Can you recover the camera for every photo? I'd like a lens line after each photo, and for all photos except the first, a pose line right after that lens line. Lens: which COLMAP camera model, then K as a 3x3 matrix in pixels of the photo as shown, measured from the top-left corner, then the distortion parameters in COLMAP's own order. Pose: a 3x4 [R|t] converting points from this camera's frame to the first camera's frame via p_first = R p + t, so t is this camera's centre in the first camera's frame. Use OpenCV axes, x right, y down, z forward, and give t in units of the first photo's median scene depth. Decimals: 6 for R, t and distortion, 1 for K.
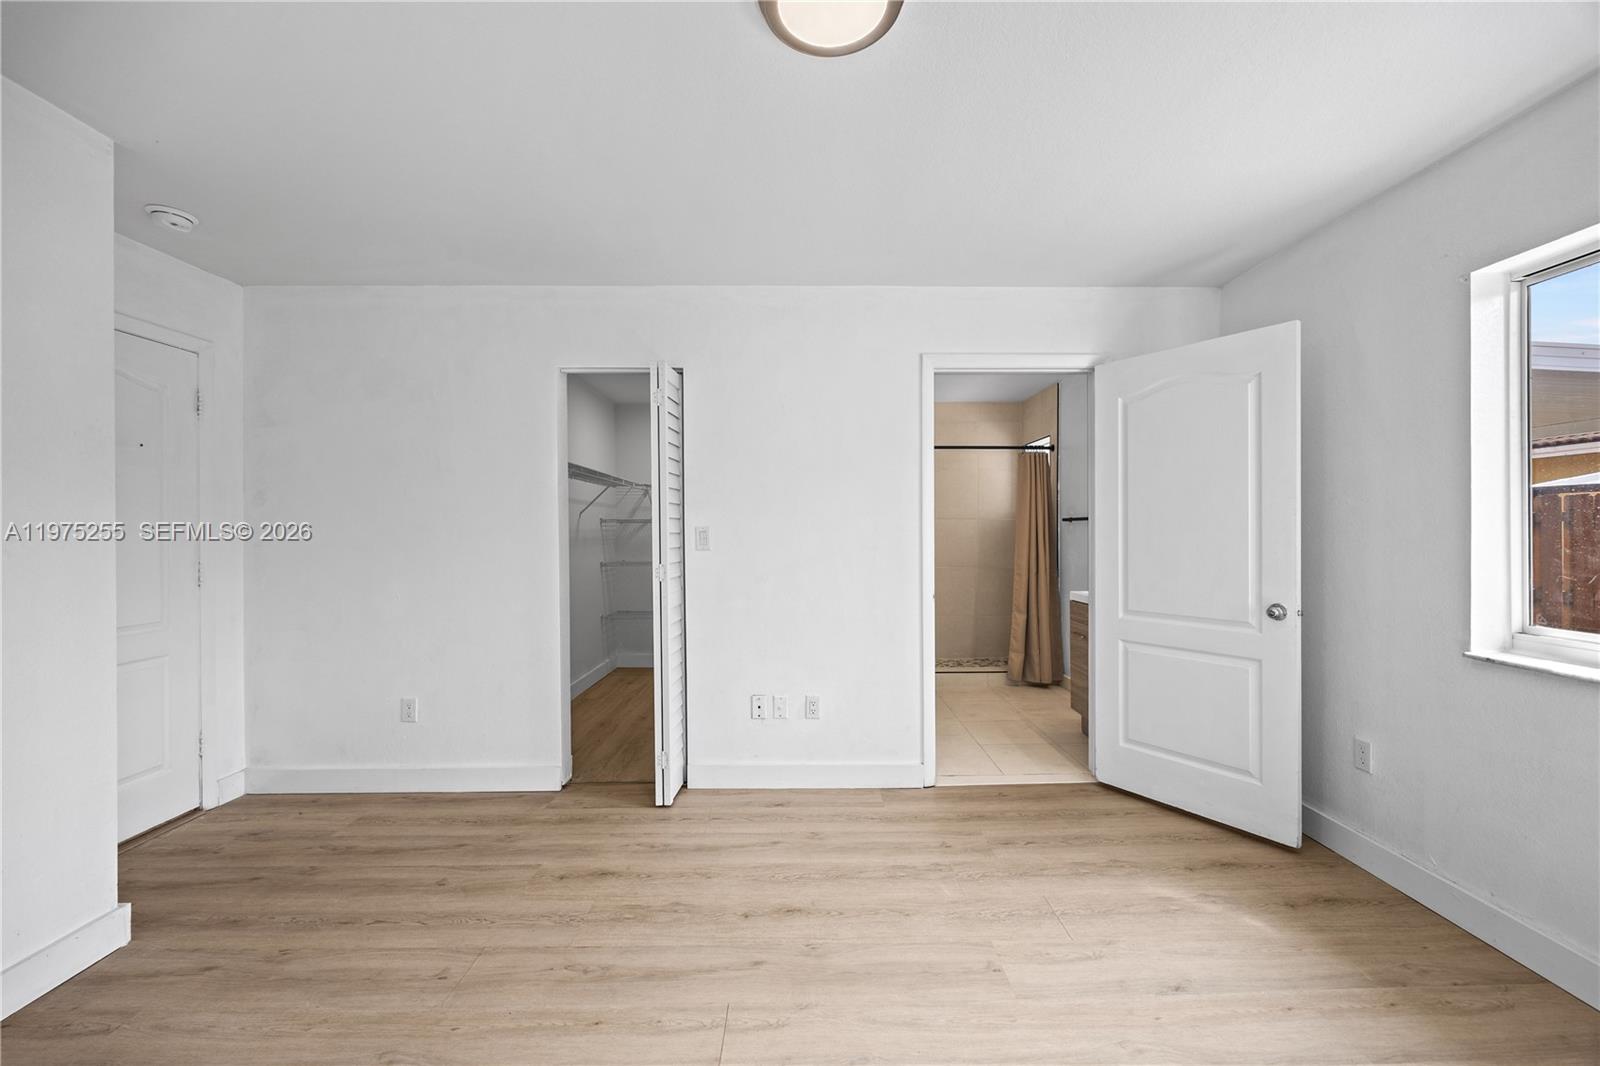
lens RADIAL K [[602.2, 0, 798.4], [0, 602.2, 528.6], [0, 0, 1]] dist [-0.005274, 0.000035]
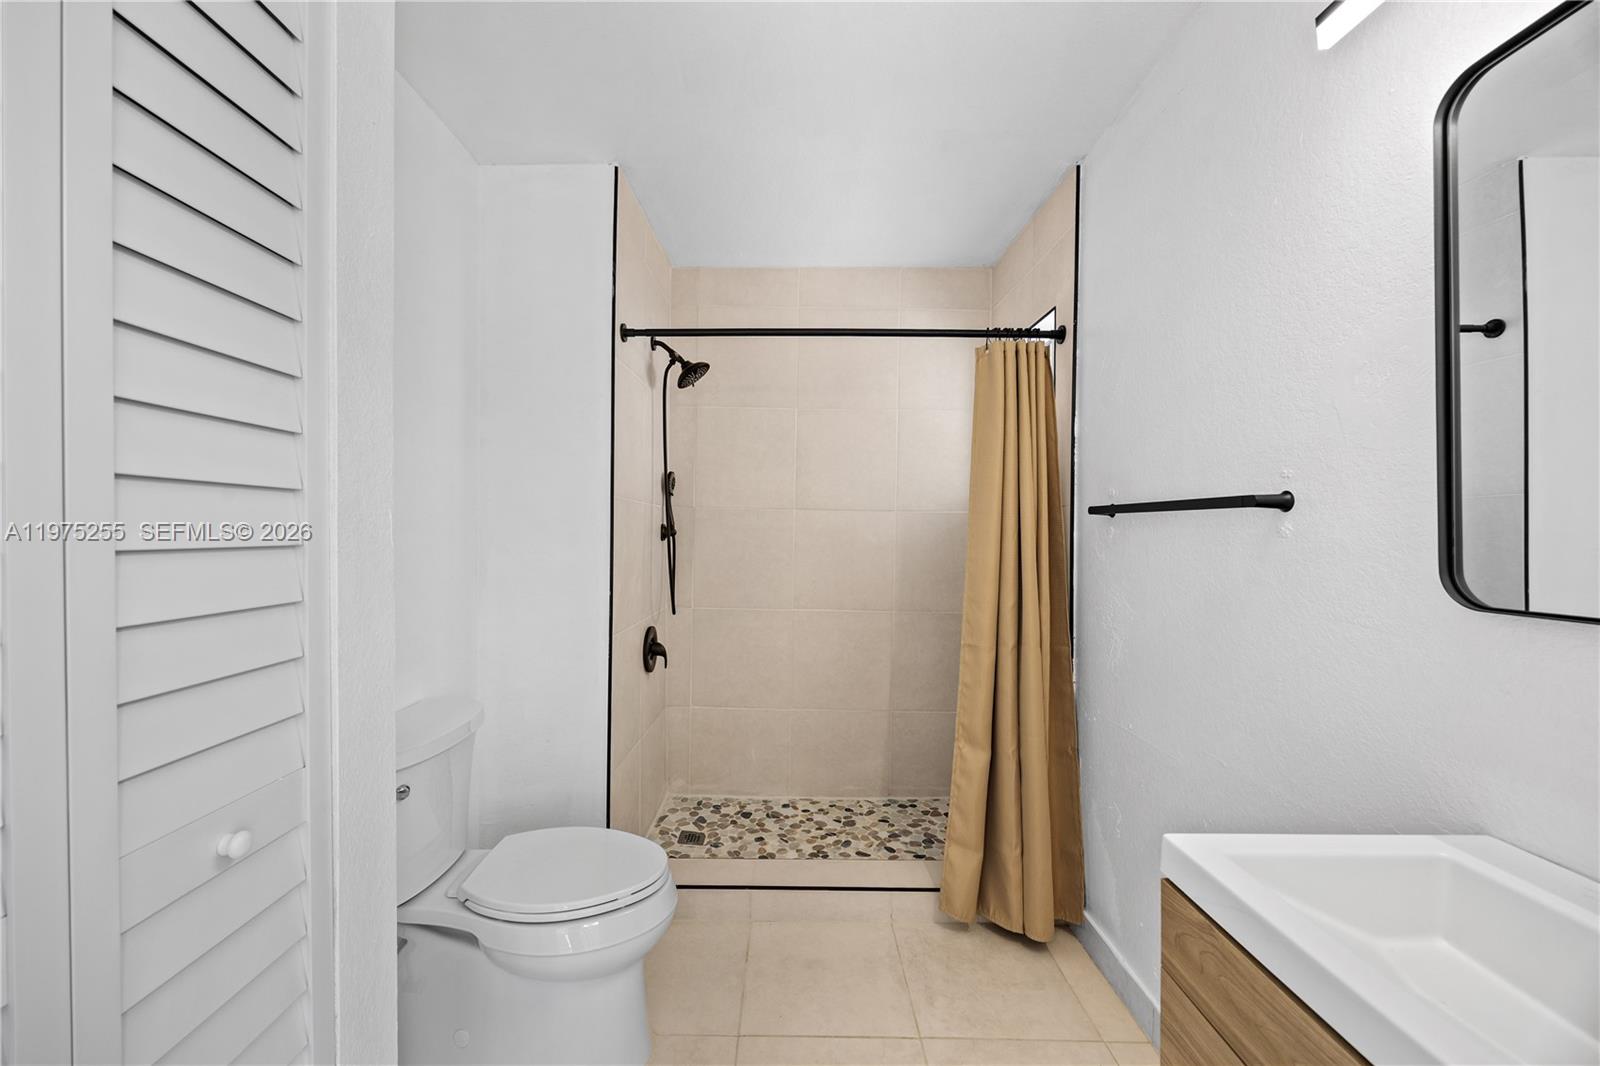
lens RADIAL K [[602.2, 0, 768.8], [0, 602.2, 525.3], [0, 0, 1]] dist [-0.005274, 0.000035]
pose [[0.999534, 0.011584, -0.028224, 0.244129], [-0.011578, 0.999933, 0.000383, -0.003029], [0.028227, -0.000056, 0.999602, 0.603296]]
